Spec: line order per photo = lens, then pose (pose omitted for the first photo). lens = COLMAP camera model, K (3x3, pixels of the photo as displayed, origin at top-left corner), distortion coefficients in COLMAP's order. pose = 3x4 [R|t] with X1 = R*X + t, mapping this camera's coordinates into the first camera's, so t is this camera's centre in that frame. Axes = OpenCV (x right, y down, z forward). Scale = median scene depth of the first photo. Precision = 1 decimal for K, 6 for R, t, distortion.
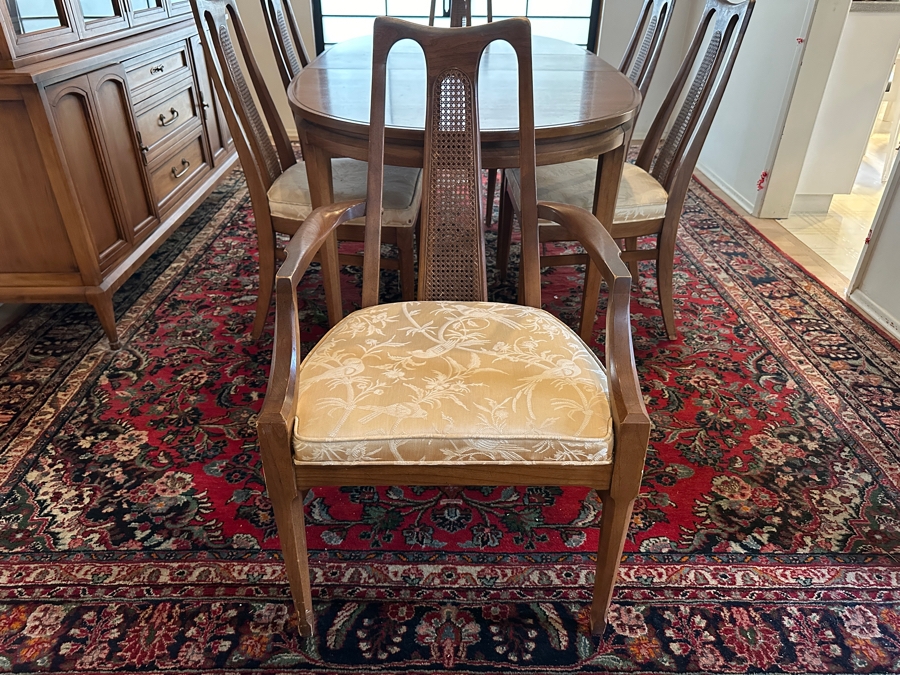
lens RADIAL K [[640.6, 0, 447.1], [0, 640.6, 339.9], [0, 0, 1]] dist [0.009958, -0.020897]
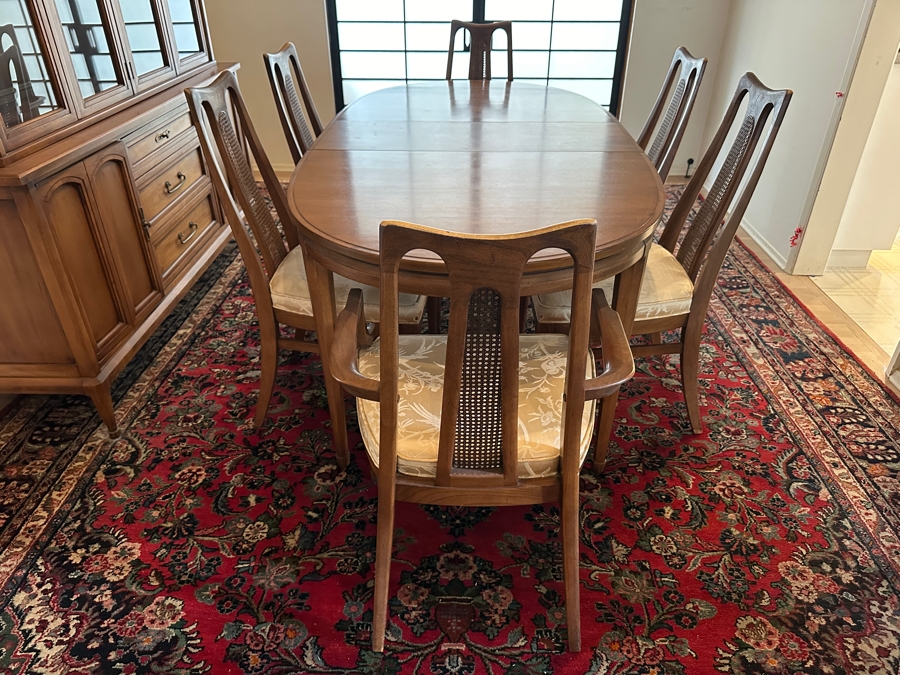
lens RADIAL K [[640.6, 0, 449.3], [0, 640.6, 343.2], [0, 0, 1]] dist [0.009958, -0.020897]
pose [[0.999341, 0.010892, -0.034614, 0.023639], [-0.010539, 0.999891, 0.010367, -0.164697], [0.034723, -0.009996, 0.999347, 0.057836]]
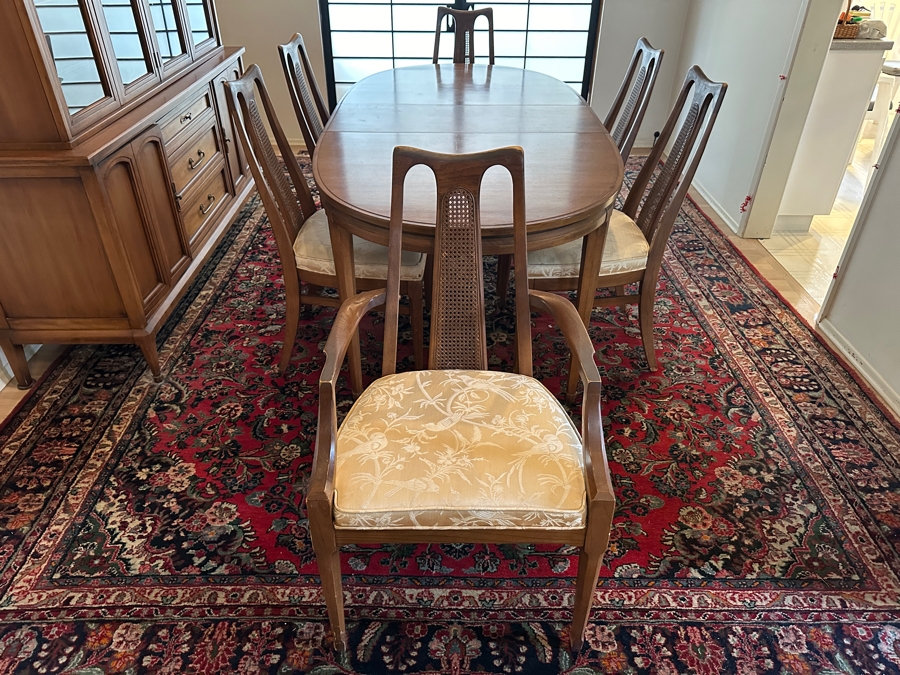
lens RADIAL K [[640.6, 0, 444.9], [0, 640.6, 334.7], [0, 0, 1]] dist [0.009958, -0.020897]
pose [[0.999980, -0.000411, -0.006359, -0.006627], [0.000693, 0.999016, 0.044351, -0.135130], [0.006334, -0.044355, 0.998996, -0.138972]]
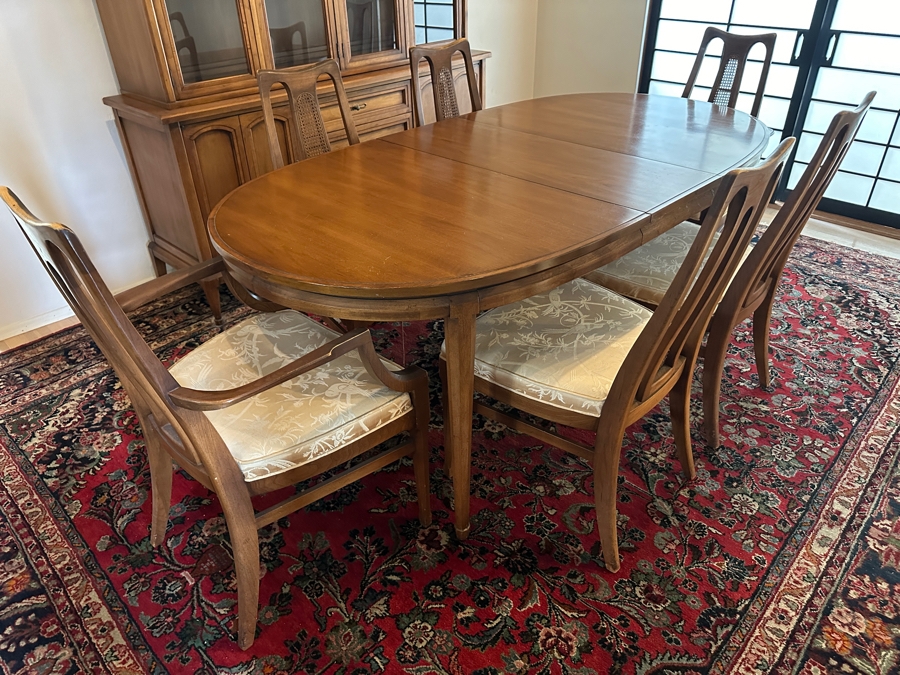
lens RADIAL K [[640.6, 0, 446.1], [0, 640.6, 338.3], [0, 0, 1]] dist [0.009958, -0.020897]
pose [[0.712054, 0.360471, -0.602527, 0.677918], [-0.345615, 0.926931, 0.146111, -0.350027], [0.611170, 0.104204, 0.784610, 0.319763]]
